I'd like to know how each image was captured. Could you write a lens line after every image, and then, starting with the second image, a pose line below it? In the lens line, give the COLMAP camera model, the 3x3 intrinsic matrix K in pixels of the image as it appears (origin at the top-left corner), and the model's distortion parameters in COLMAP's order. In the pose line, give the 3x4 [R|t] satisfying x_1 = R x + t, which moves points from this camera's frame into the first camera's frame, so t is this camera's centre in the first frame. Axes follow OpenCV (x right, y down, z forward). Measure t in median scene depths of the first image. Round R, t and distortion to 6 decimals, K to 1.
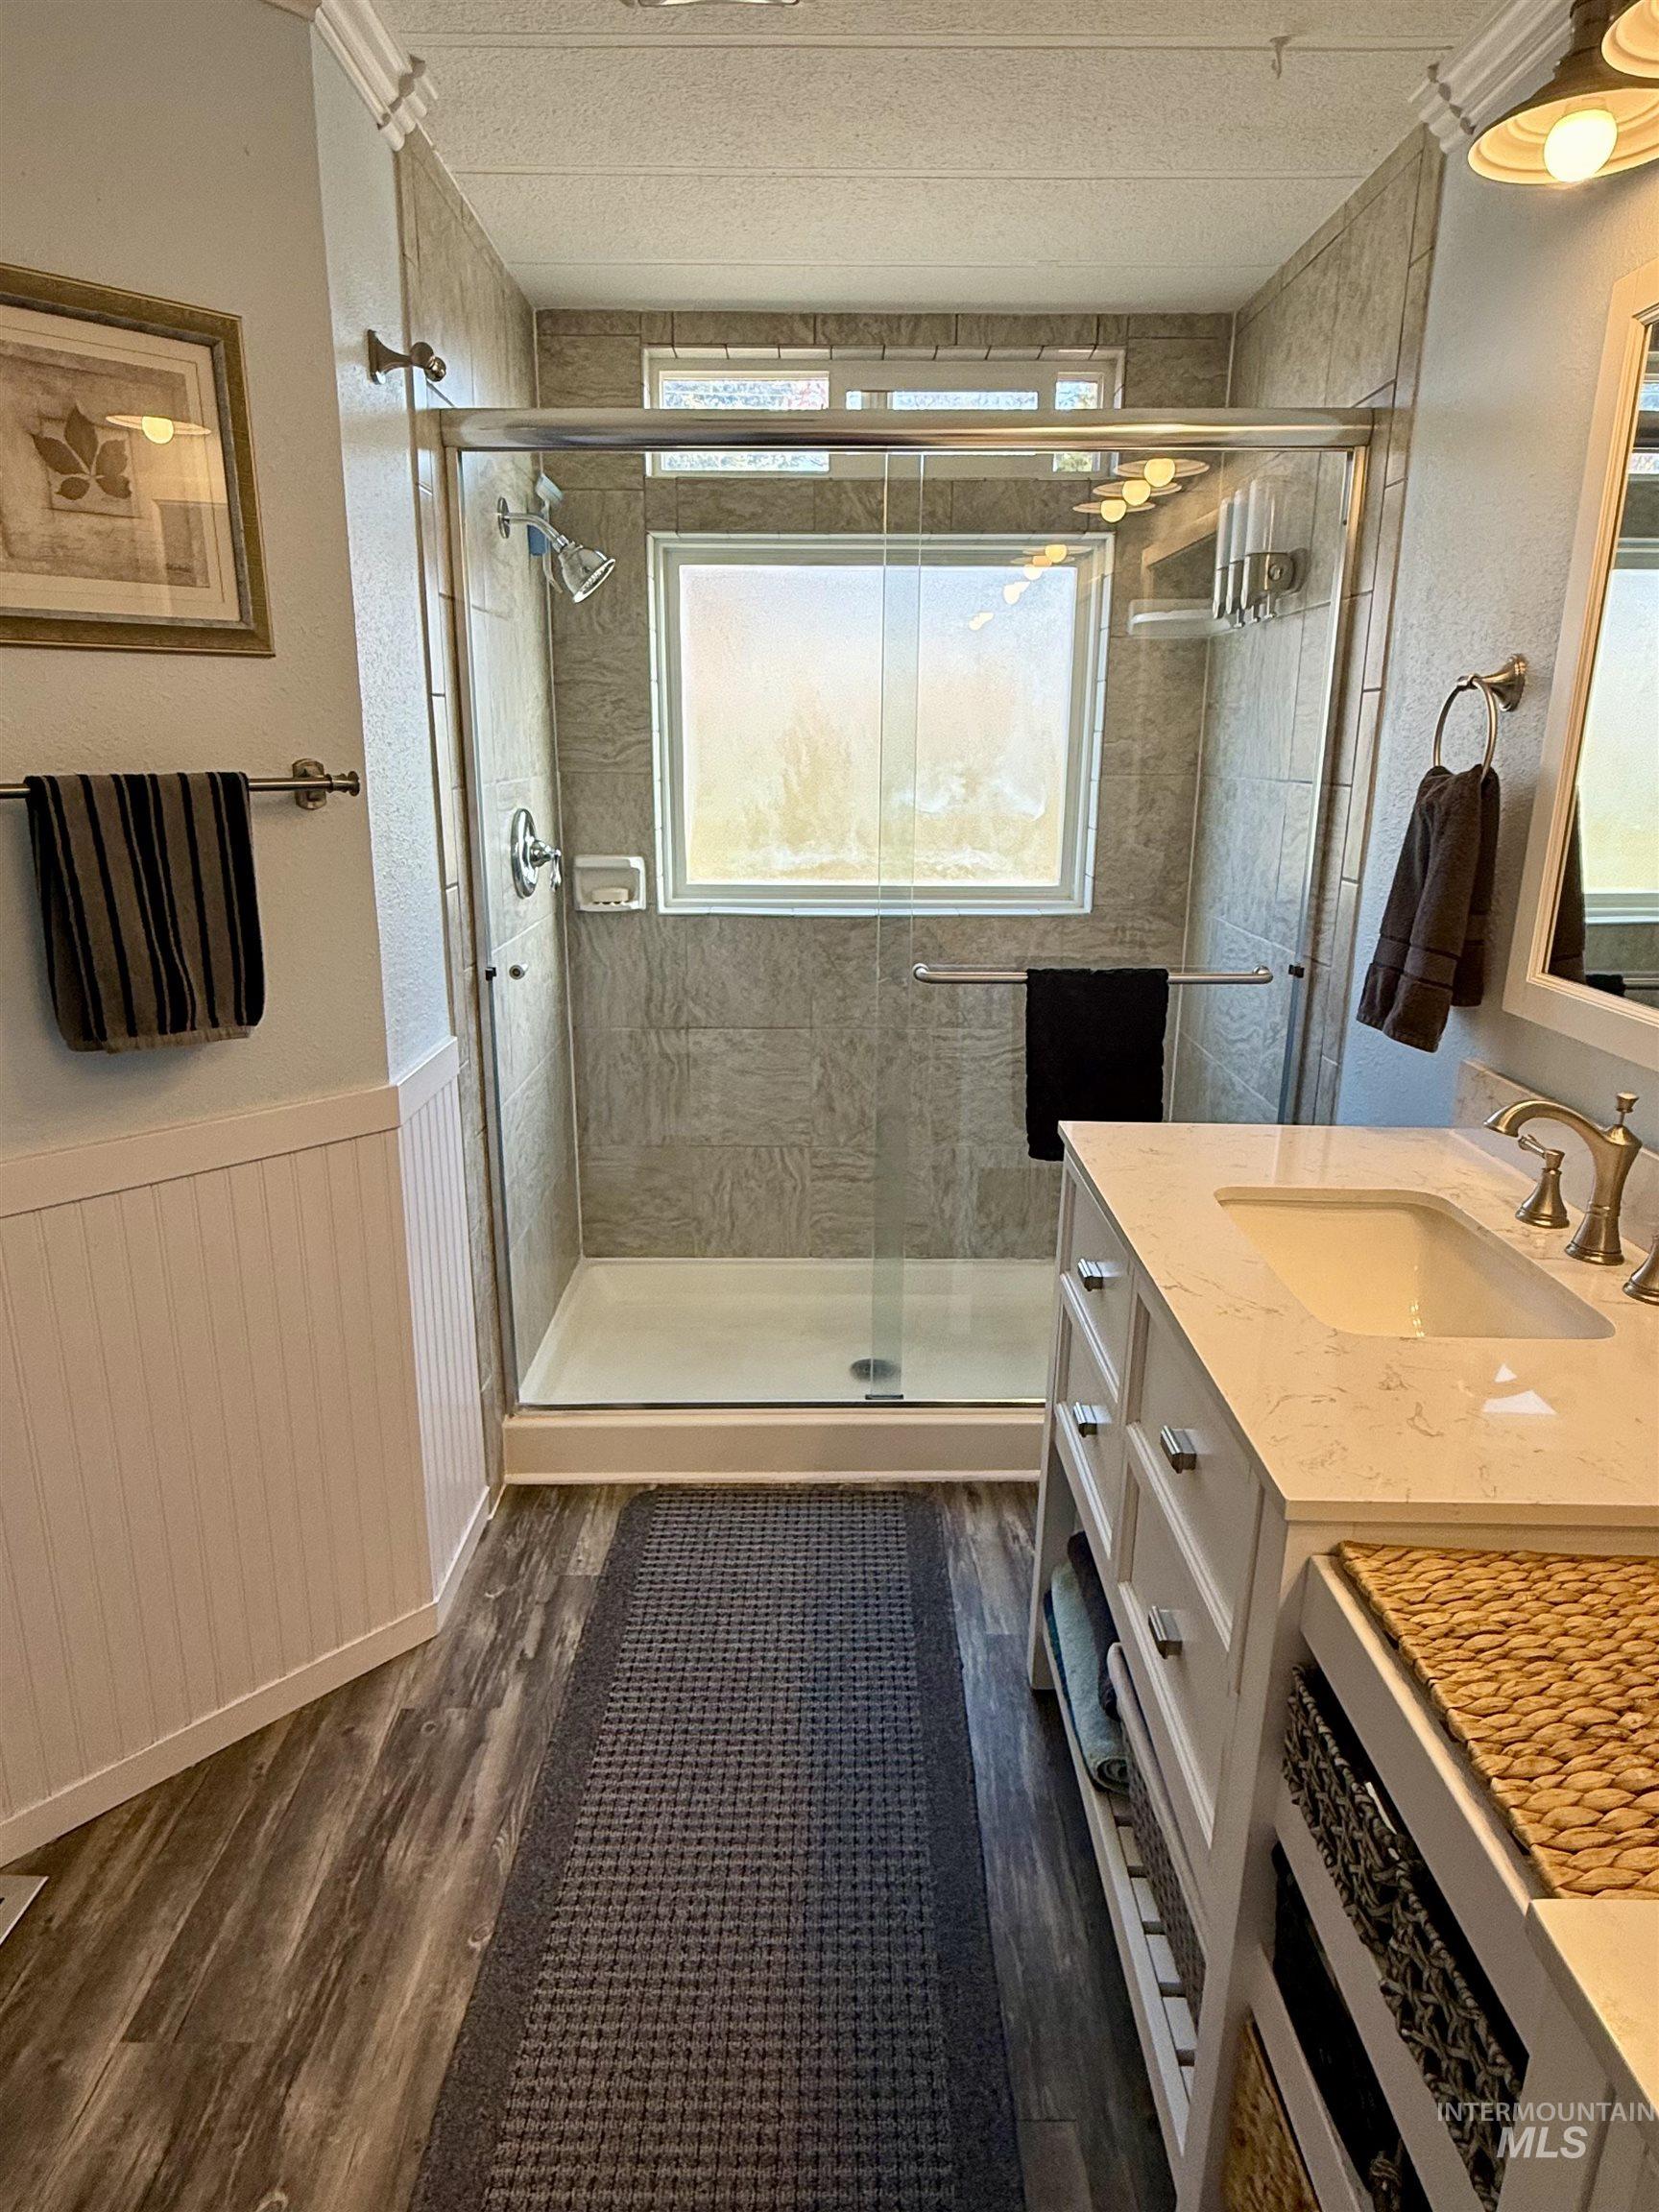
lens RADIAL K [[1384.1, 0, 829.4], [0, 1384.1, 1181.1], [0, 0, 1]] dist [-0.002698, -0.000321]
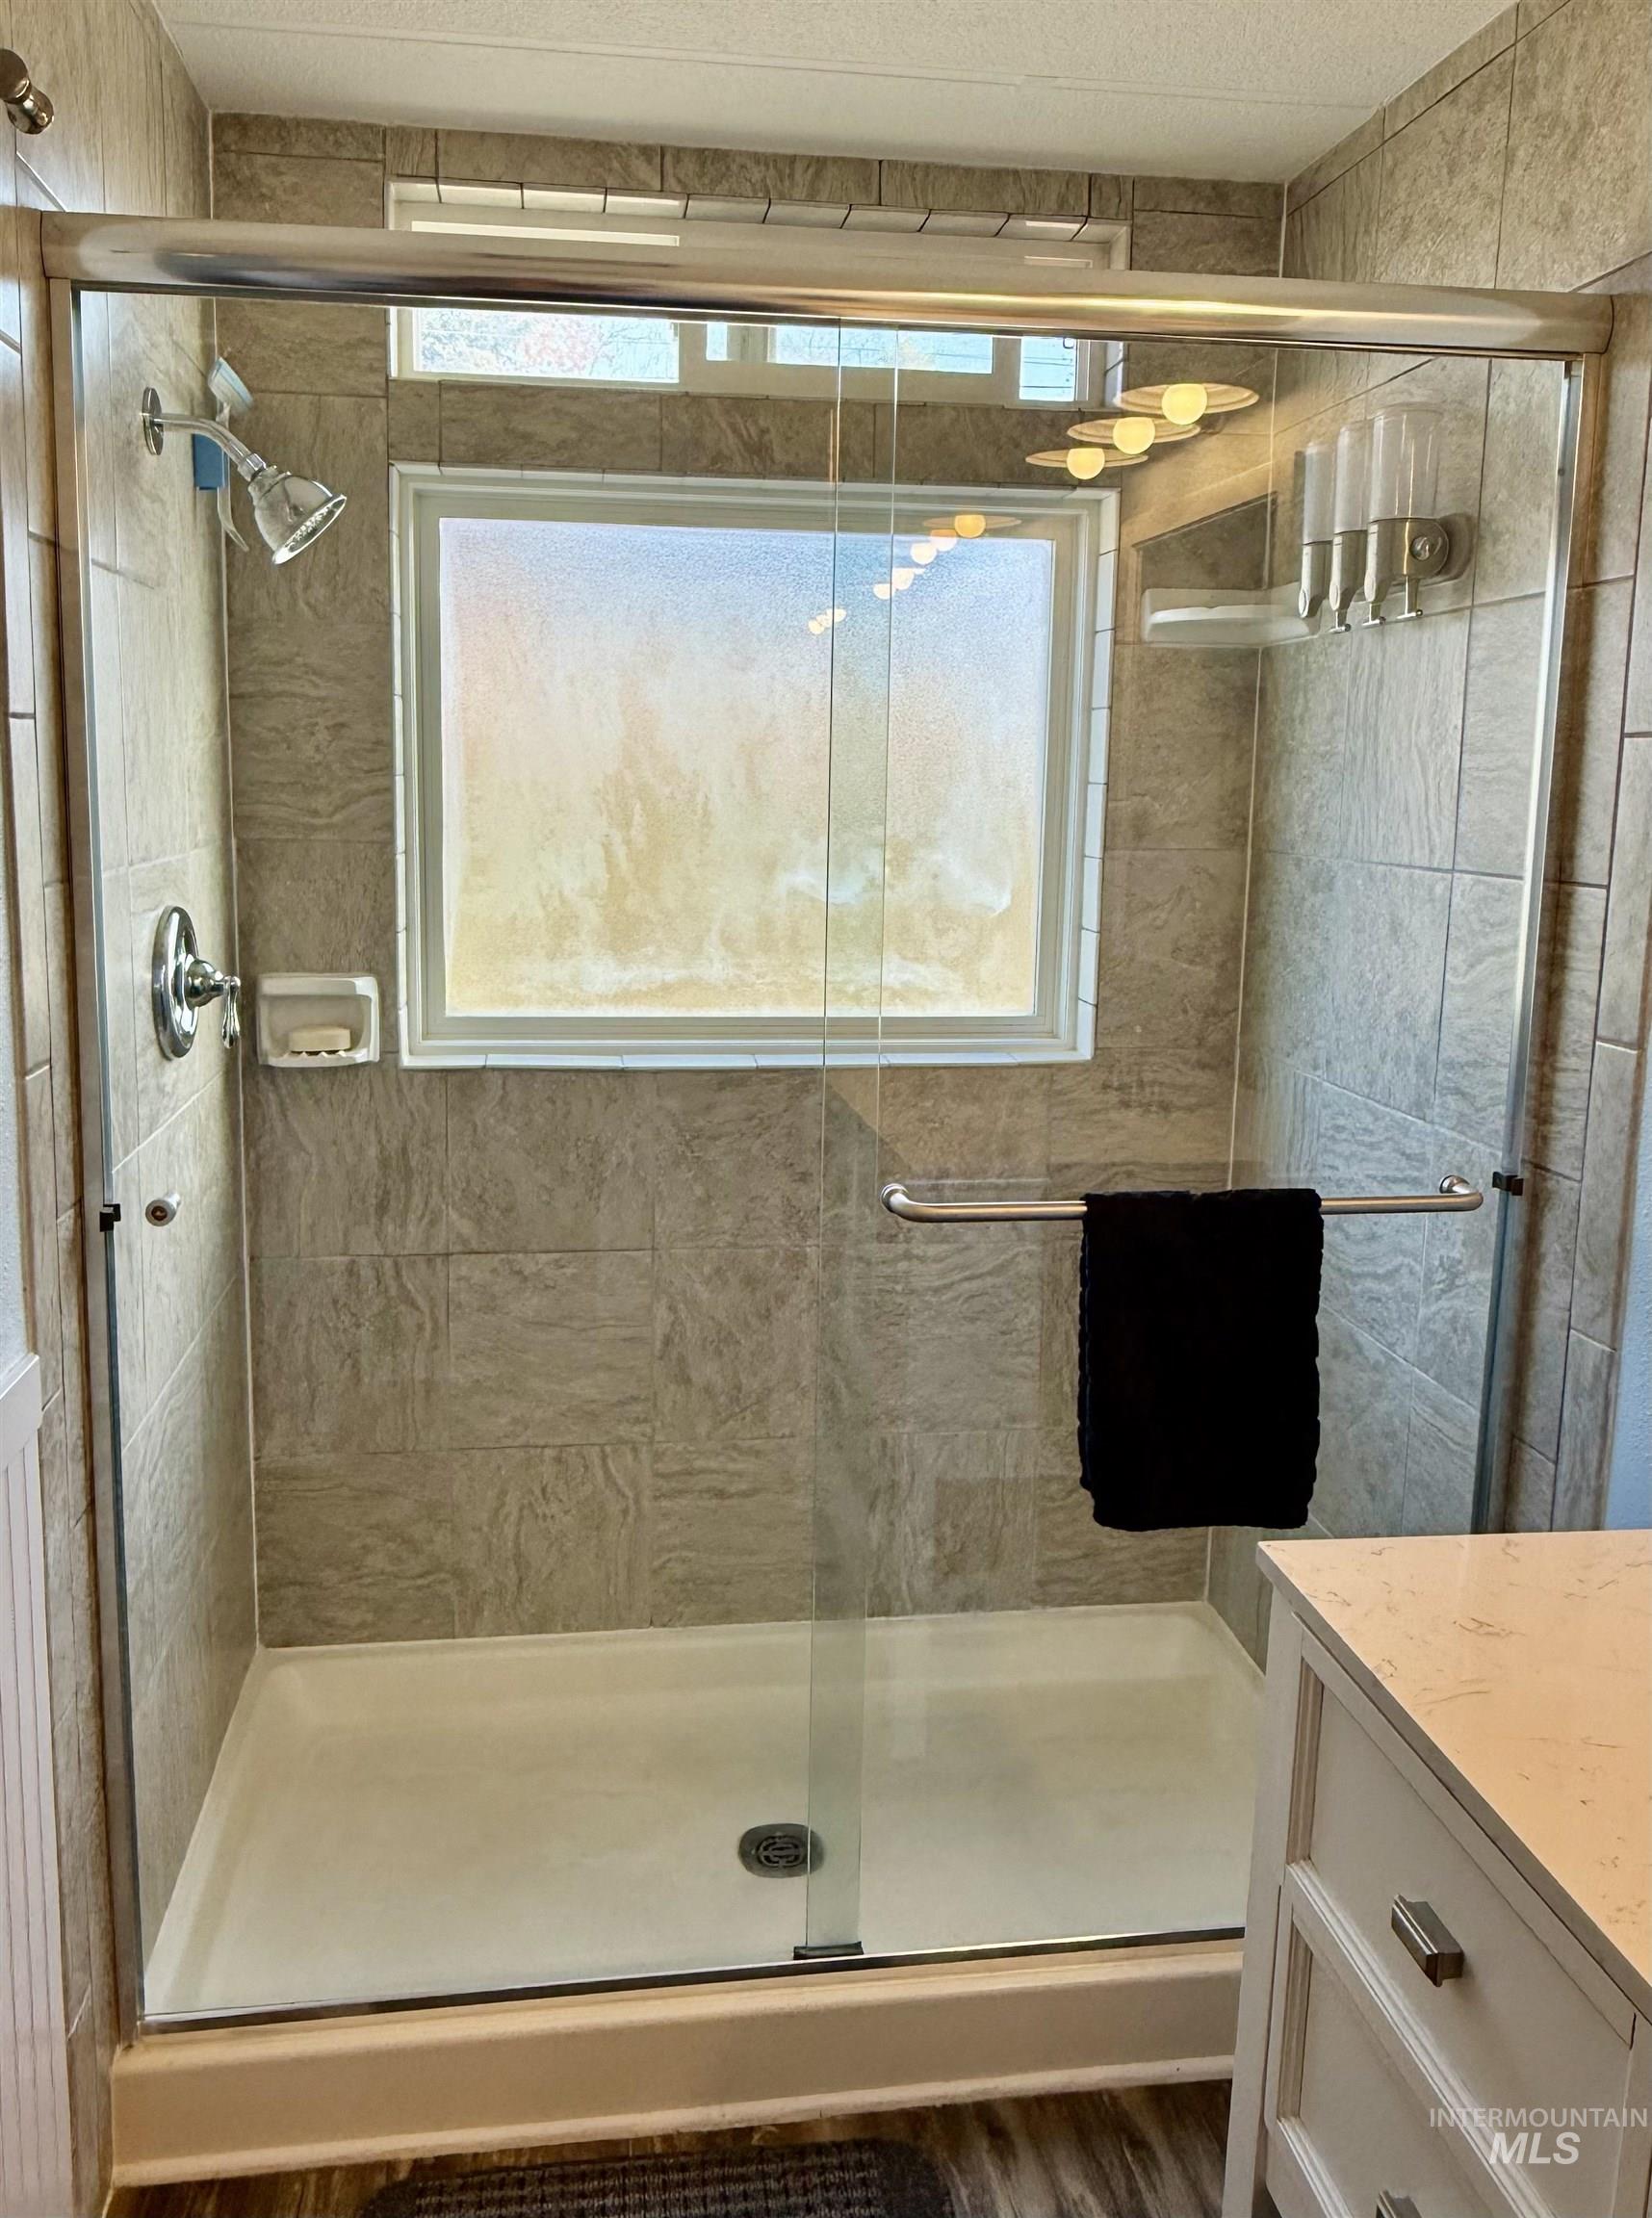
lens RADIAL K [[1909.7, 0, 826.0], [0, 1909.7, 1109.0], [0, 0, 1]] dist [-0.001518, -0.003355]
pose [[0.992347, -0.007499, 0.123254, -0.045424], [0.024046, 0.990782, -0.133315, -0.064700], [-0.121118, 0.135259, 0.983380, 0.176006]]
